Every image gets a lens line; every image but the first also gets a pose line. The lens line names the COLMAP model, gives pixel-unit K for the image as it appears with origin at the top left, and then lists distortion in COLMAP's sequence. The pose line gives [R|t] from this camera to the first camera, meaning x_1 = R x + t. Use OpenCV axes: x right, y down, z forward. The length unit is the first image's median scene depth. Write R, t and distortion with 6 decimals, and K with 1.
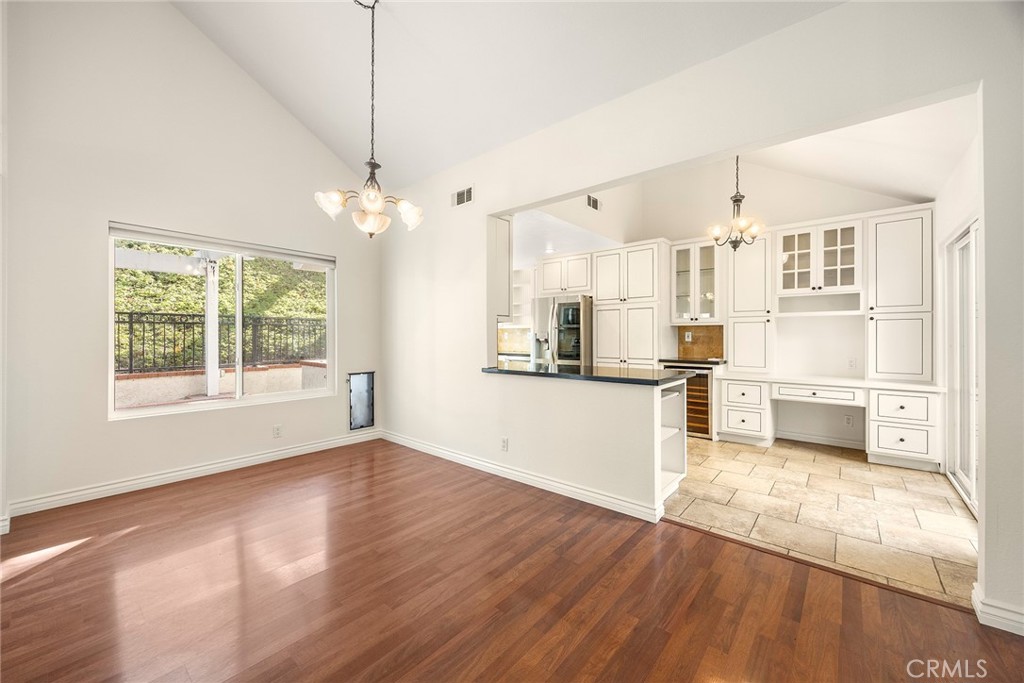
lens RADIAL K [[396.1, 0, 513.1], [0, 396.1, 336.5], [0, 0, 1]] dist [-0.000633, -0.000043]
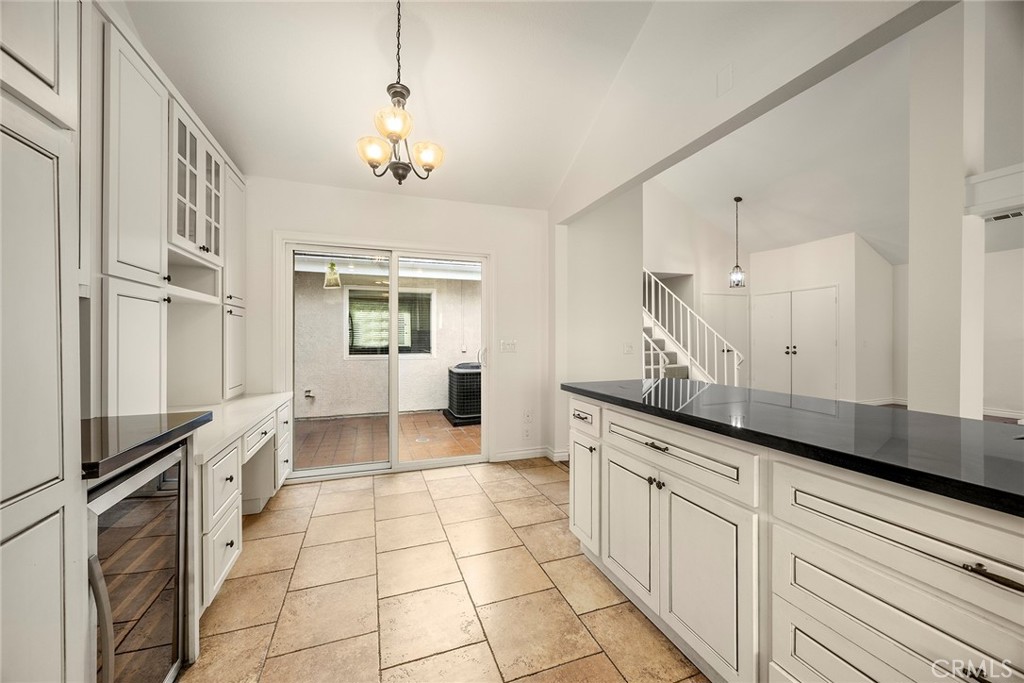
lens RADIAL K [[392.0, 0, 512.3], [0, 392.0, 332.7], [0, 0, 1]] dist [-0.001981, -0.000104]
pose [[-0.871358, 0.005556, 0.490616, 0.130916], [0.001092, 0.999955, -0.009385, -0.001409], [-0.490646, -0.007642, -0.871325, 1.228738]]
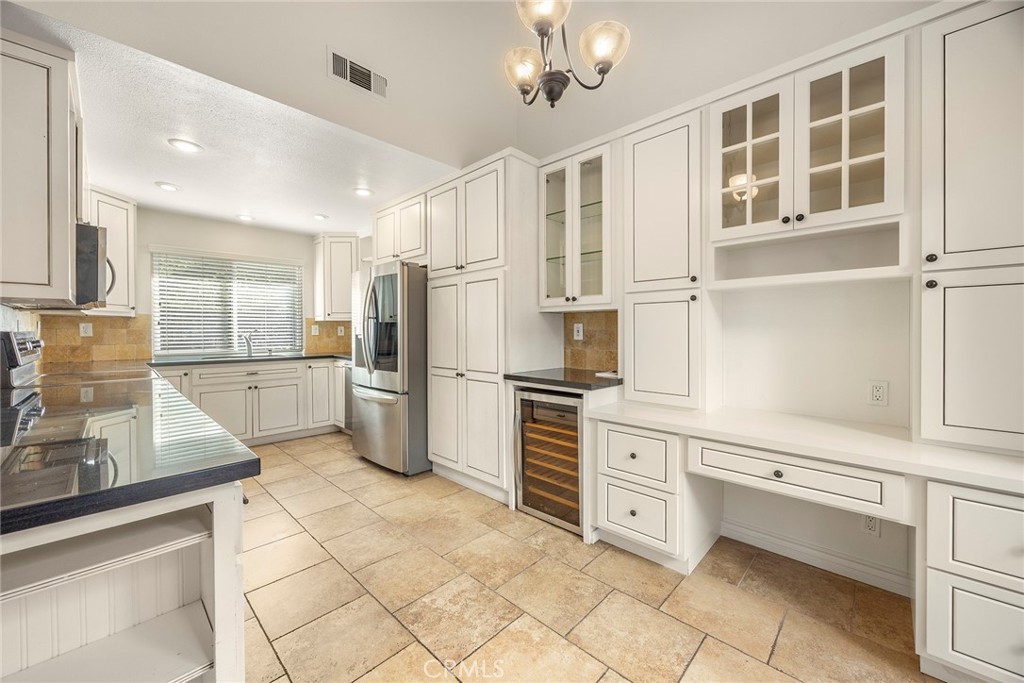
lens RADIAL K [[392.0, 0, 512.3], [0, 392.0, 332.7], [0, 0, 1]] dist [-0.001981, -0.000104]
pose [[0.998127, -0.002500, -0.061122, 0.475355], [0.002790, 0.999985, 0.004647, -0.001190], [0.061109, -0.004808, 0.998119, 0.541663]]
